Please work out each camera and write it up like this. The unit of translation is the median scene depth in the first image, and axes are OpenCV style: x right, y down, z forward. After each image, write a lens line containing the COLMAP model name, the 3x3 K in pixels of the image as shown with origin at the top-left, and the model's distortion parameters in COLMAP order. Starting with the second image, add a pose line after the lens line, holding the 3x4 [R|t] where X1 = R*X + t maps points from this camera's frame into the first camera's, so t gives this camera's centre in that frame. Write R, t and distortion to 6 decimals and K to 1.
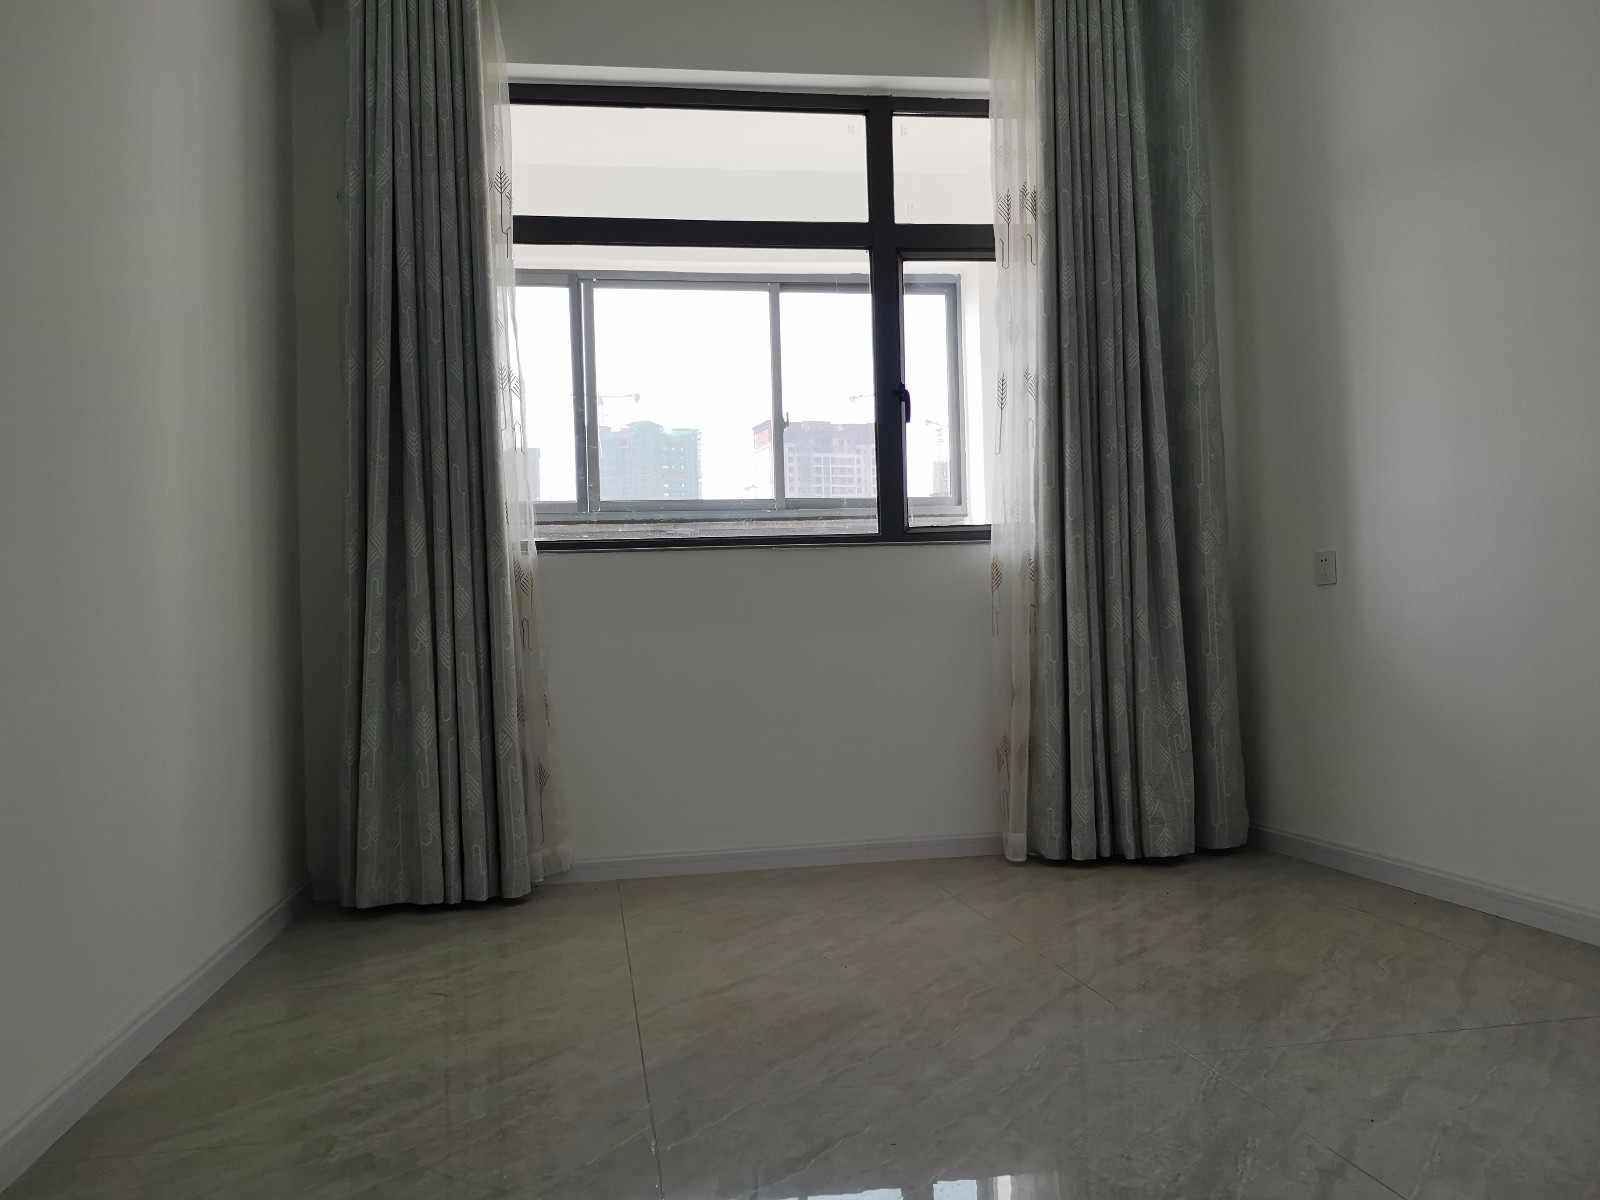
lens RADIAL K [[1261.2, 0, 798.6], [0, 1261.2, 630.1], [0, 0, 1]] dist [0.041564, -0.004999]
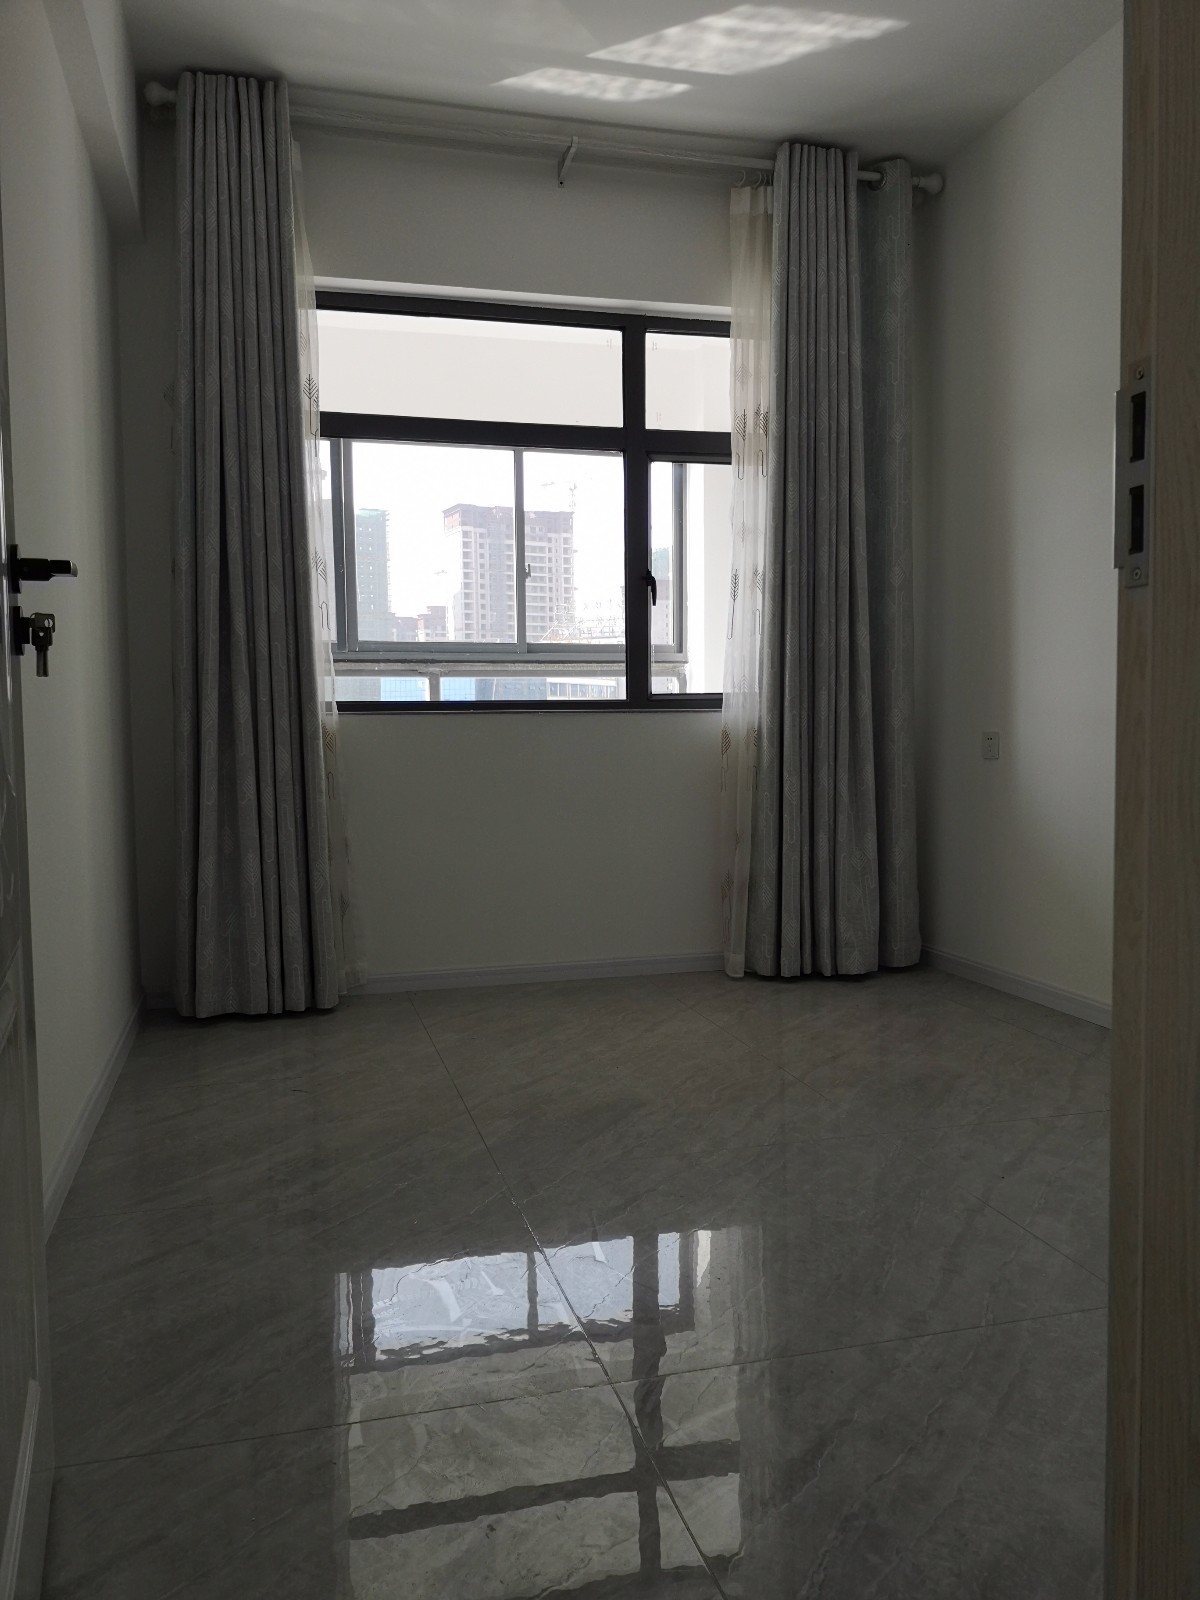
lens RADIAL K [[1256.6, 0, 600.0], [0, 1256.6, 800.0], [0, 0, 1]] dist [0.088136, -0.002560]
pose [[0.995320, 0.016719, 0.095172, -0.078634], [-0.023173, 0.997476, 0.067120, -0.067574], [-0.093810, -0.069011, 0.993195, -0.189687]]
